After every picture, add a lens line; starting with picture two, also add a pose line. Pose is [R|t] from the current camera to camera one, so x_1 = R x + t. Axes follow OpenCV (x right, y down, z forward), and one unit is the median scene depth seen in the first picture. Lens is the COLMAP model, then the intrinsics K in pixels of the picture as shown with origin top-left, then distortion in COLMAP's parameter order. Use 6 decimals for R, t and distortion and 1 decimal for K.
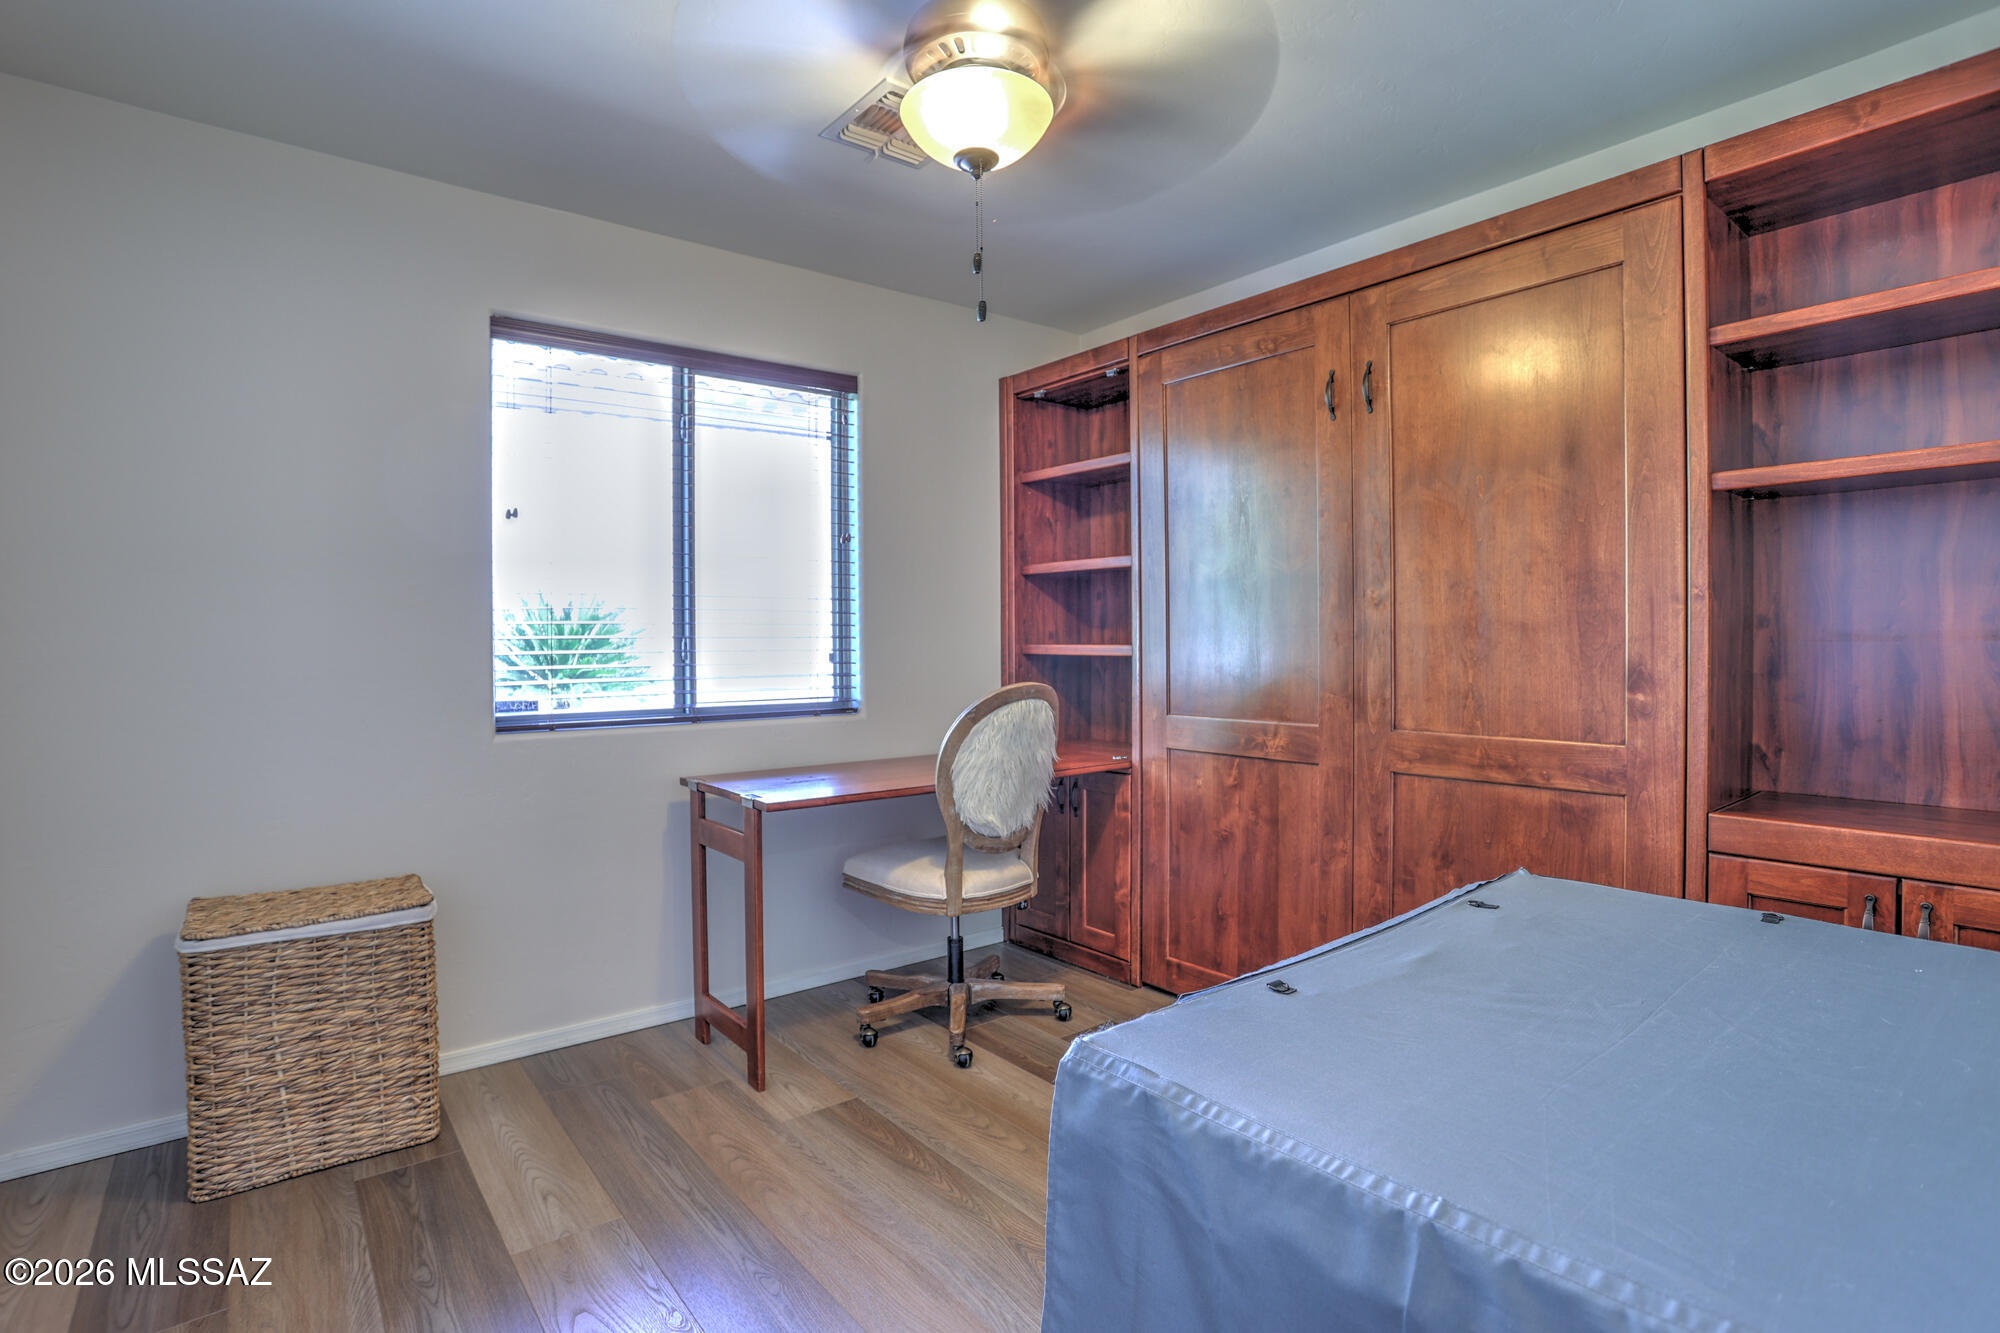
lens RADIAL K [[984.6, 0, 1033.7], [0, 984.6, 652.2], [0, 0, 1]] dist [-0.001793, -0.000430]
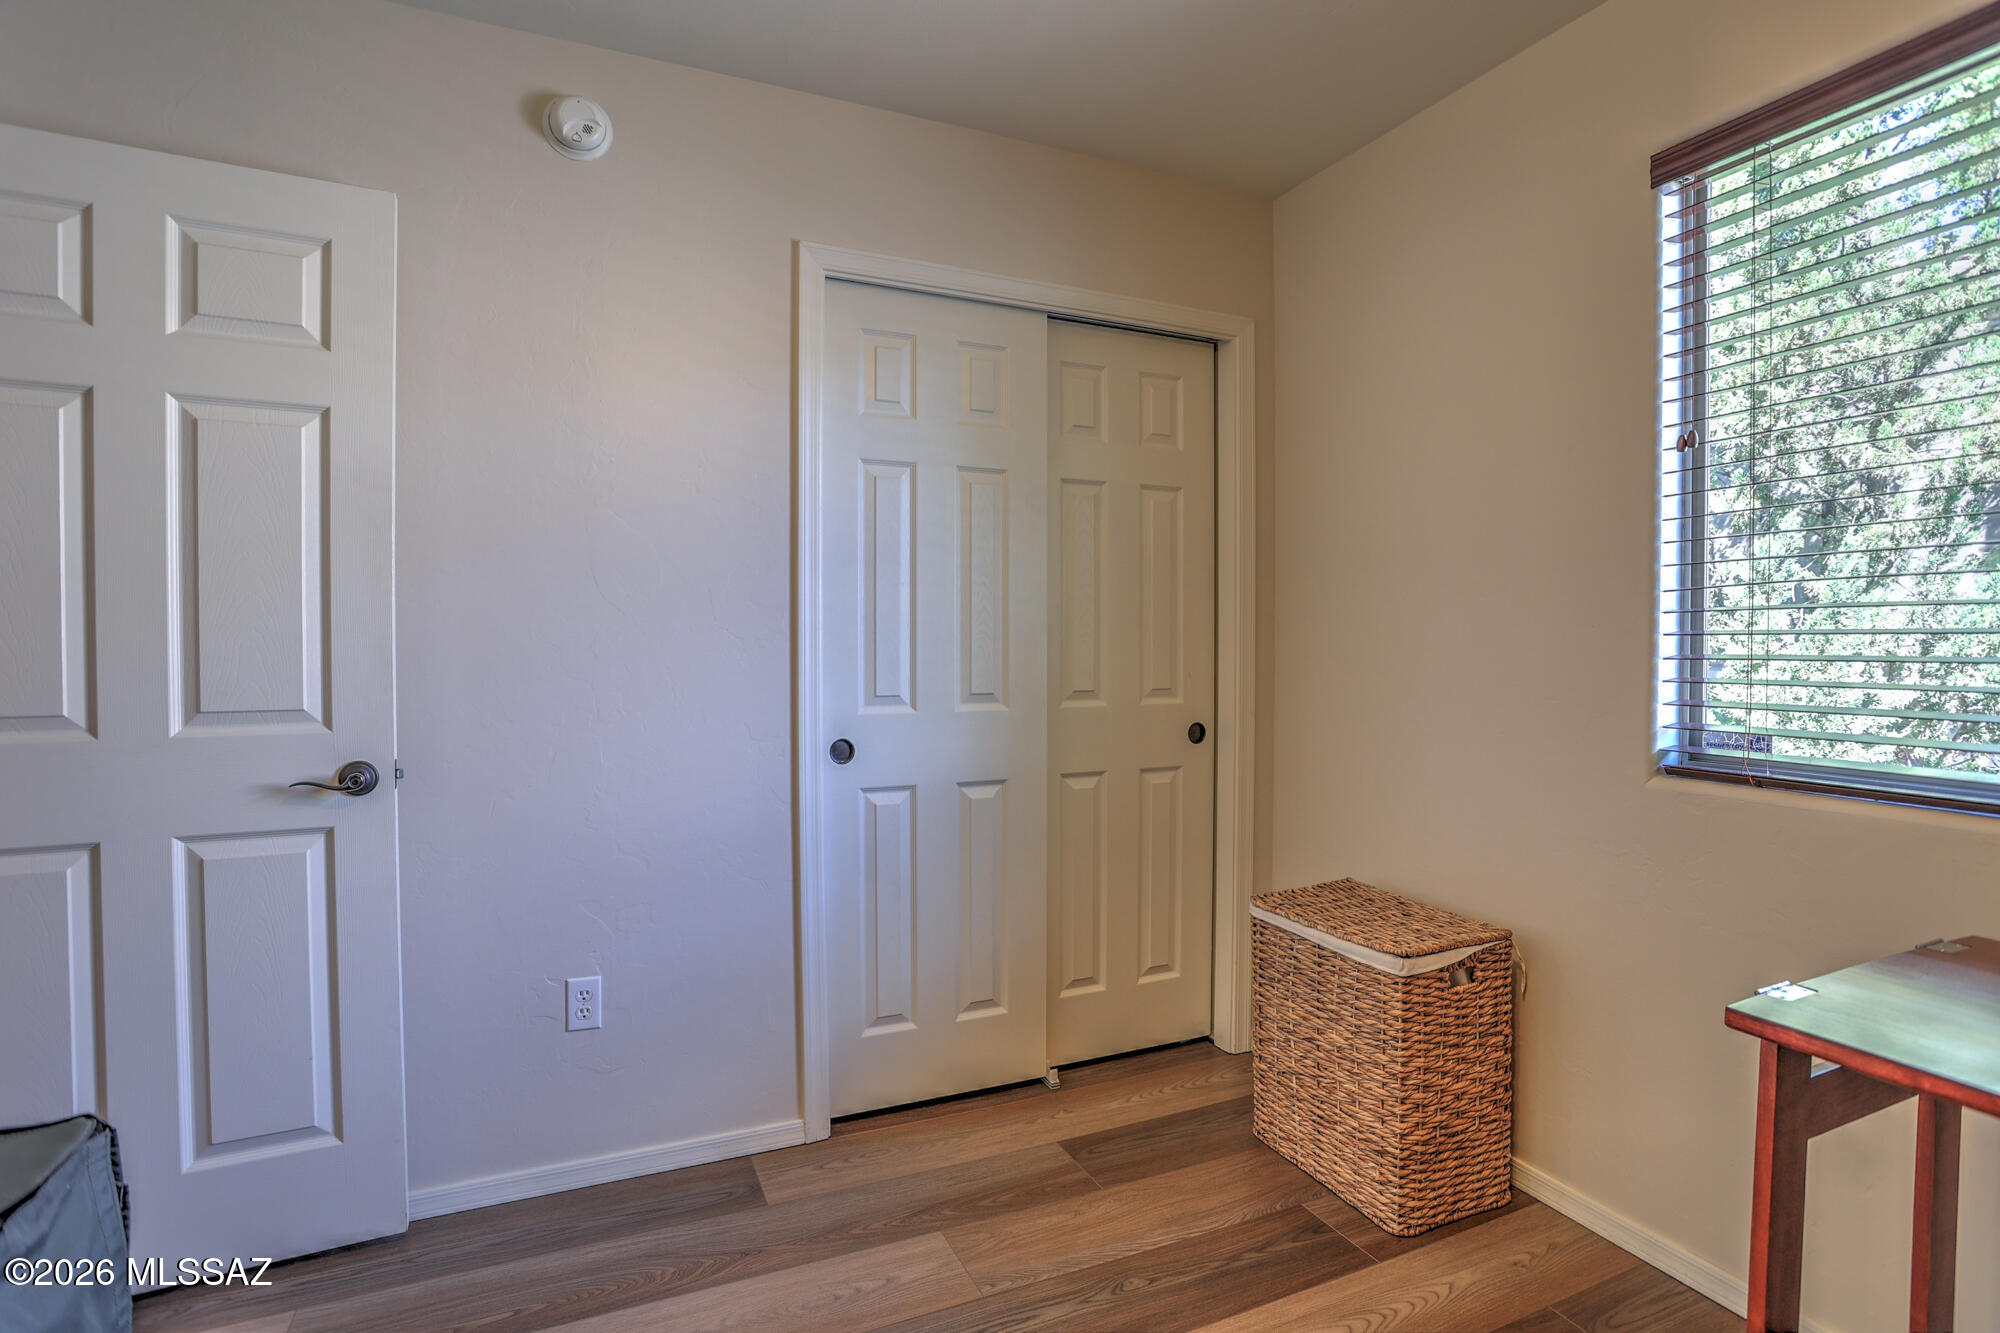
lens RADIAL K [[936.1, 0, 923.7], [0, 936.1, 666.1], [0, 0, 1]] dist [-0.001174, -0.000208]
pose [[-0.286125, 0.026913, -0.957814, 0.274606], [-0.004158, 0.999561, 0.029329, -0.013196], [0.958183, 0.012375, -0.285887, 0.897692]]
